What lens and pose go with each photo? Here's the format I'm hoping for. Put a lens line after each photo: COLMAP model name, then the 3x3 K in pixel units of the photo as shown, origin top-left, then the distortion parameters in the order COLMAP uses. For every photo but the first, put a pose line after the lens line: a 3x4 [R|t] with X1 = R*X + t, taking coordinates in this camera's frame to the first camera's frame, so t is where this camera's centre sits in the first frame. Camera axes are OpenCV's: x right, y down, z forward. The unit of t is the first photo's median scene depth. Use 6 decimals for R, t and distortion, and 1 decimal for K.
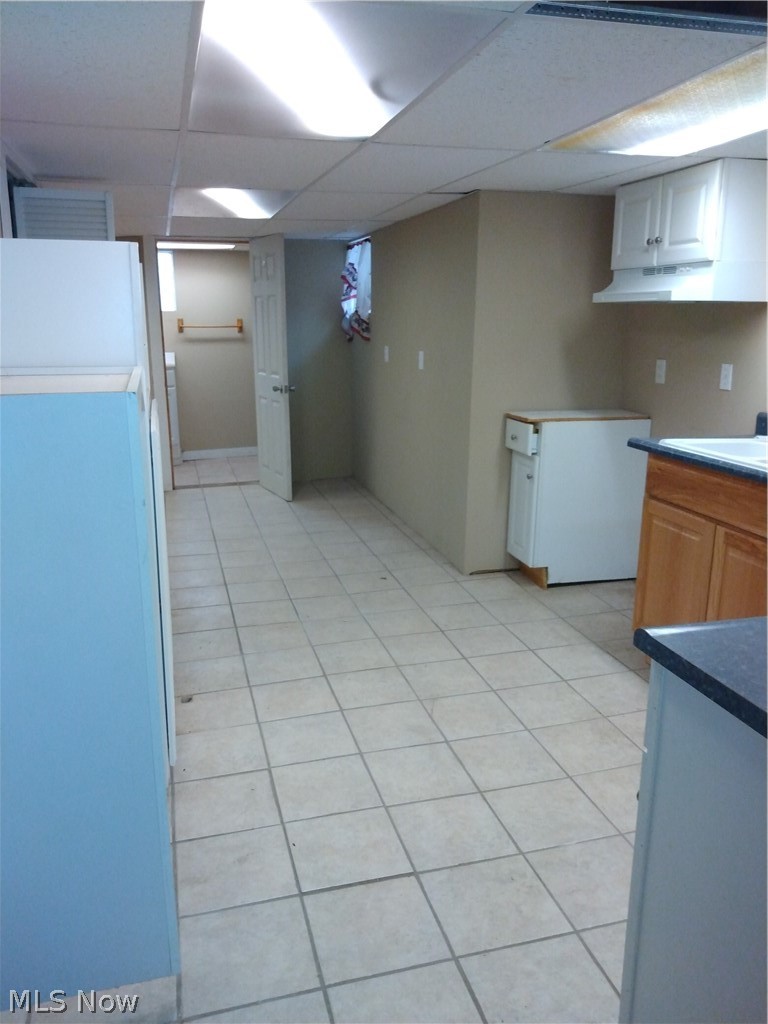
lens RADIAL K [[787.6, 0, 391.9], [0, 787.6, 509.7], [0, 0, 1]] dist [0.044643, -0.088485]
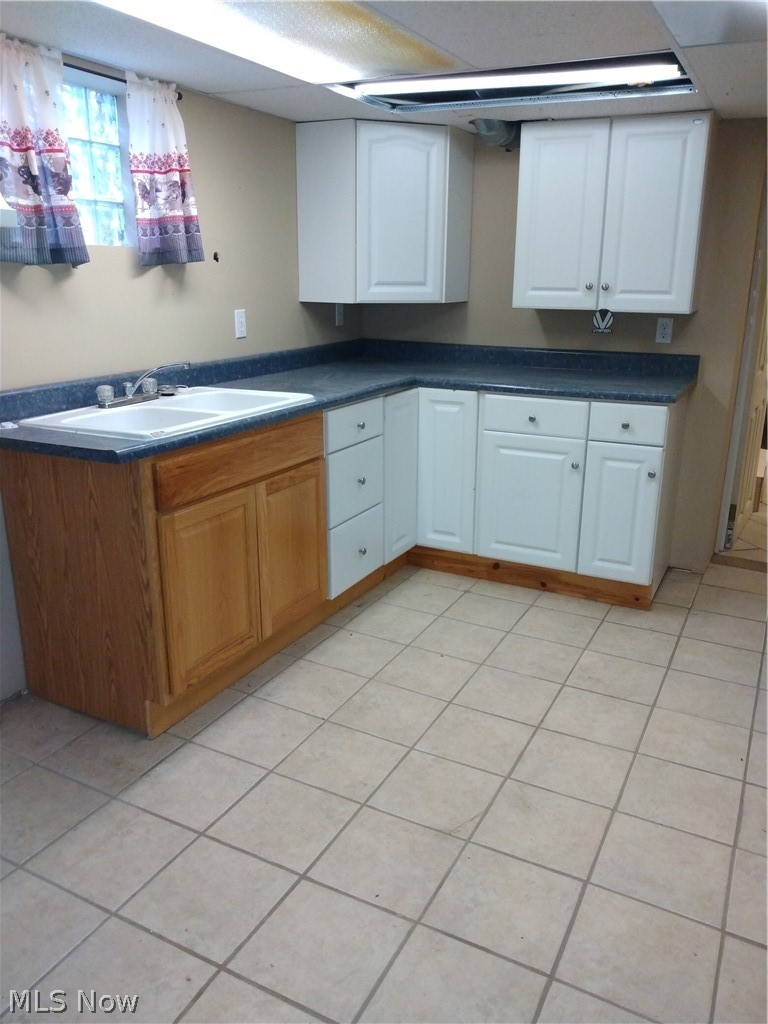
lens RADIAL K [[787.6, 0, 380.0], [0, 787.6, 513.2], [0, 0, 1]] dist [0.044643, -0.088485]
pose [[-0.725312, -0.210151, 0.655561, -0.300646], [0.149463, 0.881482, 0.447940, -0.324638], [-0.672000, 0.422878, -0.607939, 1.373612]]
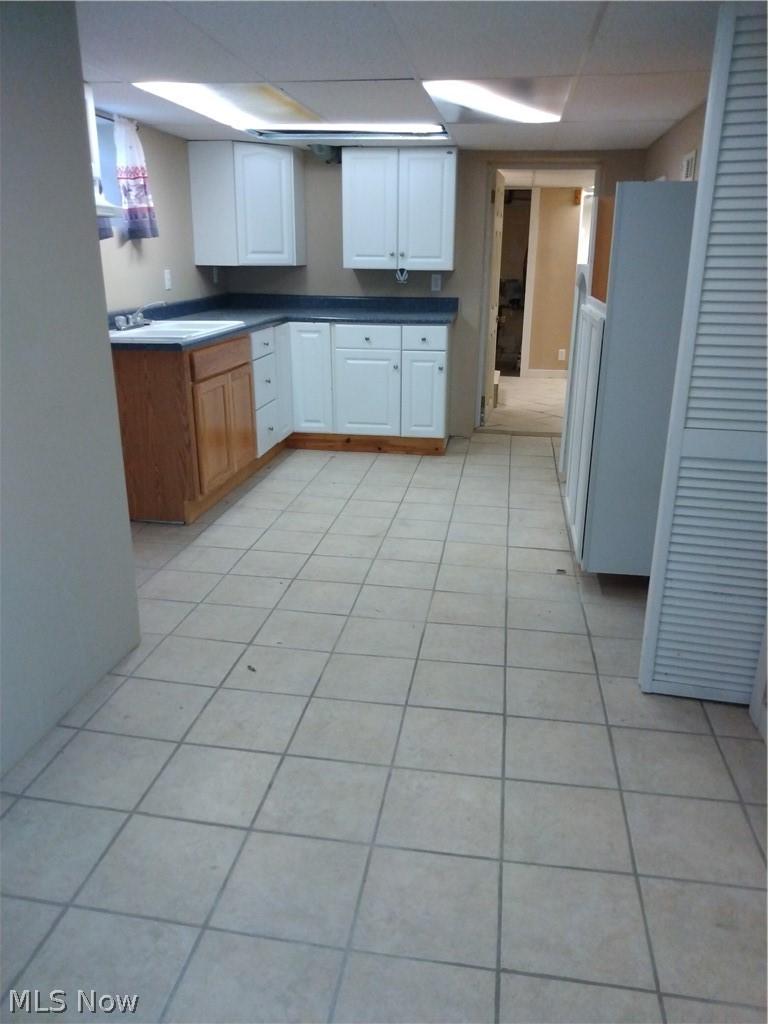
lens RADIAL K [[787.6, 0, 382.6], [0, 787.6, 513.3], [0, 0, 1]] dist [0.044643, -0.088485]
pose [[-0.906747, -0.143185, 0.396621, -0.488800], [0.087496, 0.856225, 0.509139, -0.473653], [-0.412498, 0.496363, -0.763851, 2.033949]]
